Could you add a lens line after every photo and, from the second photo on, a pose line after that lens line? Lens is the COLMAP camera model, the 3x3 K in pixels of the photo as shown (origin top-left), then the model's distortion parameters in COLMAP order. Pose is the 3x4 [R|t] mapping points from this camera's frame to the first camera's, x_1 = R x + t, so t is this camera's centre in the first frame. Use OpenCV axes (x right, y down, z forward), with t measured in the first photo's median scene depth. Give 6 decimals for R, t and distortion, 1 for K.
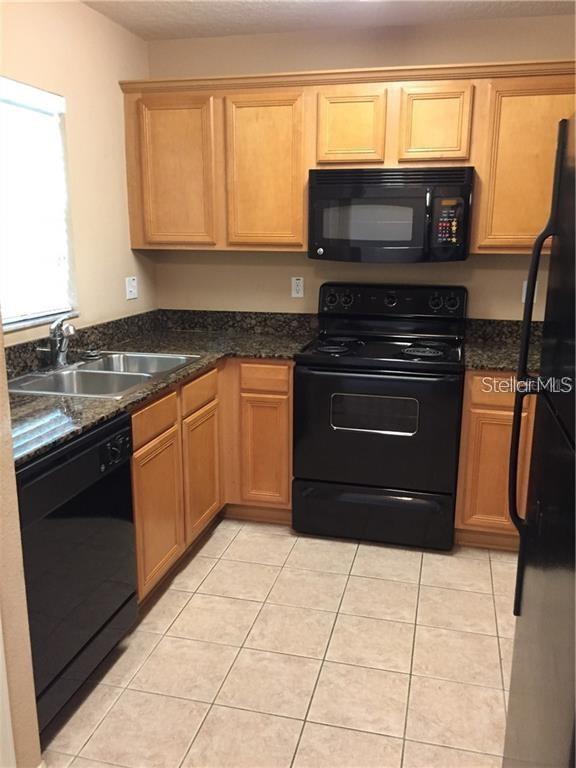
lens RADIAL K [[670.2, 0, 288.0], [0, 670.2, 384.0], [0, 0, 1]] dist [0.110110, -0.139843]
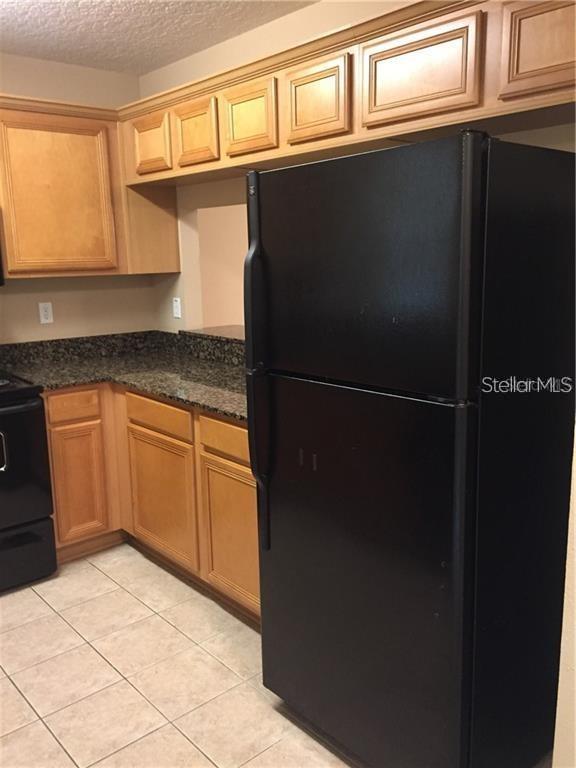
lens RADIAL K [[670.2, 0, 288.0], [0, 670.2, 384.0], [0, 0, 1]] dist [0.110110, -0.139843]
pose [[0.572506, -0.176839, 0.800603, -0.339864], [0.208637, 0.975741, 0.066328, -0.022454], [-0.792911, 0.129062, 0.595513, 0.100369]]
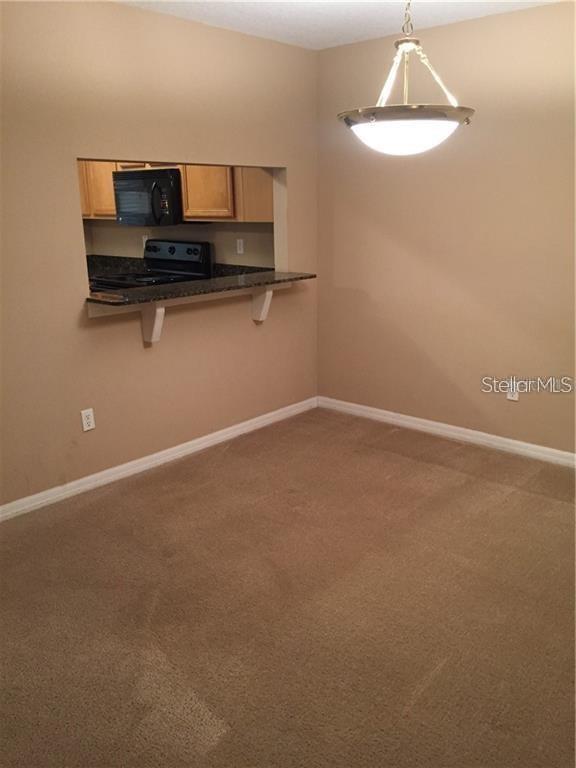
lens RADIAL K [[670.2, 0, 288.0], [0, 670.2, 384.0], [0, 0, 1]] dist [0.110110, -0.139843]
pose [[0.886936, 0.103011, -0.450260, 1.385316], [-0.087372, 0.994632, 0.055445, 0.098733], [0.453554, -0.009836, 0.891174, -0.396248]]
